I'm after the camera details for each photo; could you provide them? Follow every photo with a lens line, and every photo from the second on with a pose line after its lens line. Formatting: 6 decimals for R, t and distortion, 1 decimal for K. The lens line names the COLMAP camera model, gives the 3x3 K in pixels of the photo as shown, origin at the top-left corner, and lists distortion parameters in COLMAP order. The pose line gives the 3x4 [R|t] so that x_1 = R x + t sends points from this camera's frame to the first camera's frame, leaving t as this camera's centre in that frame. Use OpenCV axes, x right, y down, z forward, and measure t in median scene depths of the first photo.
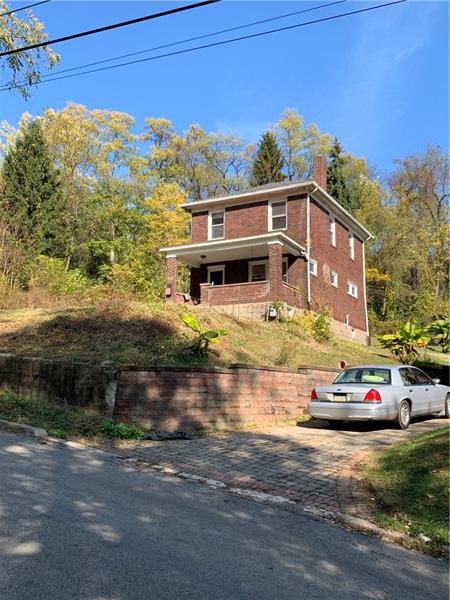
lens RADIAL K [[569.2, 0, 224.7], [0, 569.2, 301.4], [0, 0, 1]] dist [0.049774, 0.000000]
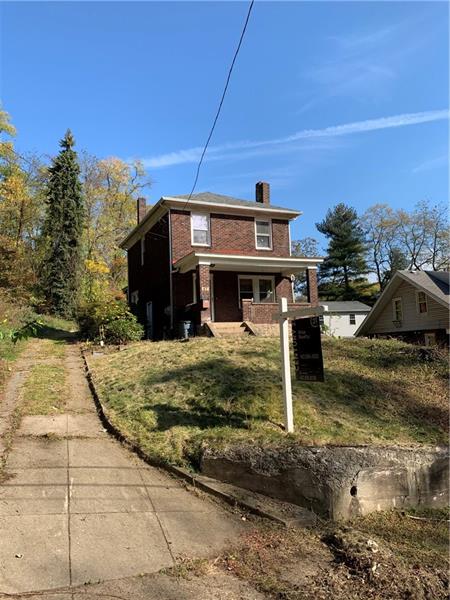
lens RADIAL K [[455.9, 0, 222.7], [0, 455.9, 301.1], [0, 0, 1]] dist [0.000345, -0.002947]
pose [[0.592945, 0.037824, 0.804354, -0.627598], [-0.091078, 0.995636, 0.020321, -0.037775], [-0.800075, -0.085308, 0.593803, 0.548461]]
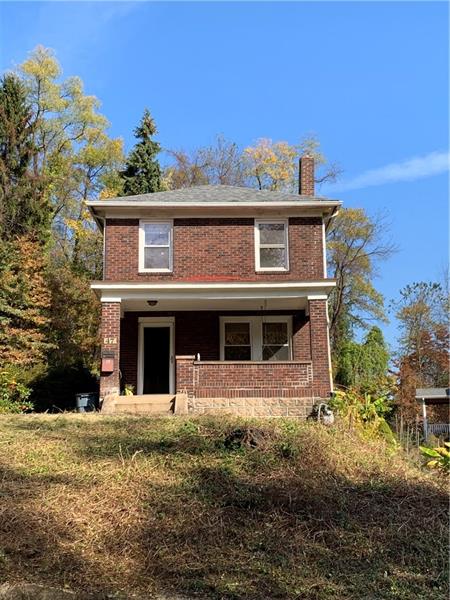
lens RADIAL K [[791.5, 0, 226.5], [0, 791.5, 298.2], [0, 0, 1]] dist [0.100681, 0.000000]
pose [[0.869610, 0.075247, 0.487971, -0.362577], [-0.059541, 0.997088, -0.047646, -0.050353], [-0.490135, 0.012380, 0.871559, 0.279891]]
